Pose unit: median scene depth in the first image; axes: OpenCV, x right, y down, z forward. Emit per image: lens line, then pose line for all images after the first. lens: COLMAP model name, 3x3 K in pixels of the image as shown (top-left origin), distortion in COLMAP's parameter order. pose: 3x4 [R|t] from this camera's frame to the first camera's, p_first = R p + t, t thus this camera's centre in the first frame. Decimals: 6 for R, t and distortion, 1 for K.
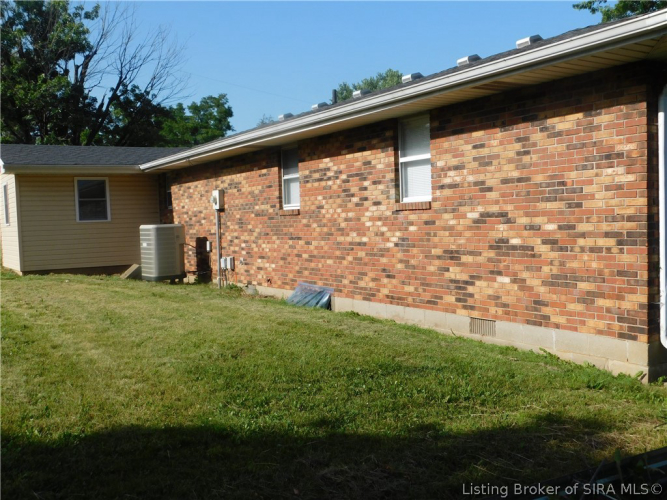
lens RADIAL K [[692.7, 0, 333.0], [0, 692.7, 255.4], [0, 0, 1]] dist [0.046011, 0.000000]
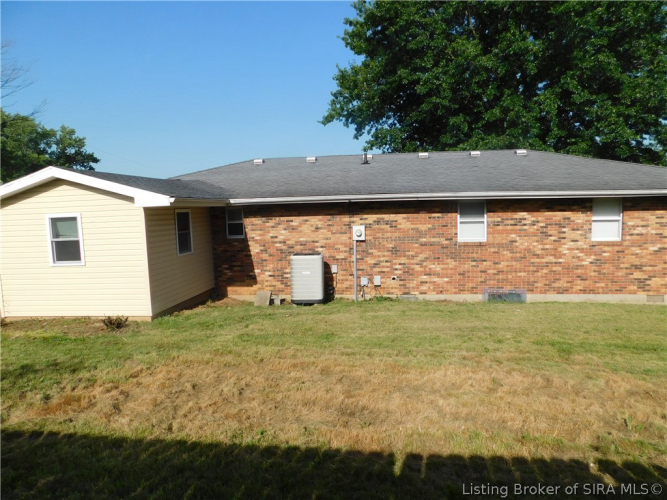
lens RADIAL K [[444.3, 0, 333.2], [0, 444.3, 255.1], [0, 0, 1]] dist [-0.040536, 0.000774]
pose [[0.631941, -0.079930, 0.770884, -1.225505], [0.042349, 0.996743, 0.068632, -0.142573], [-0.773859, -0.010725, 0.633267, 0.748677]]
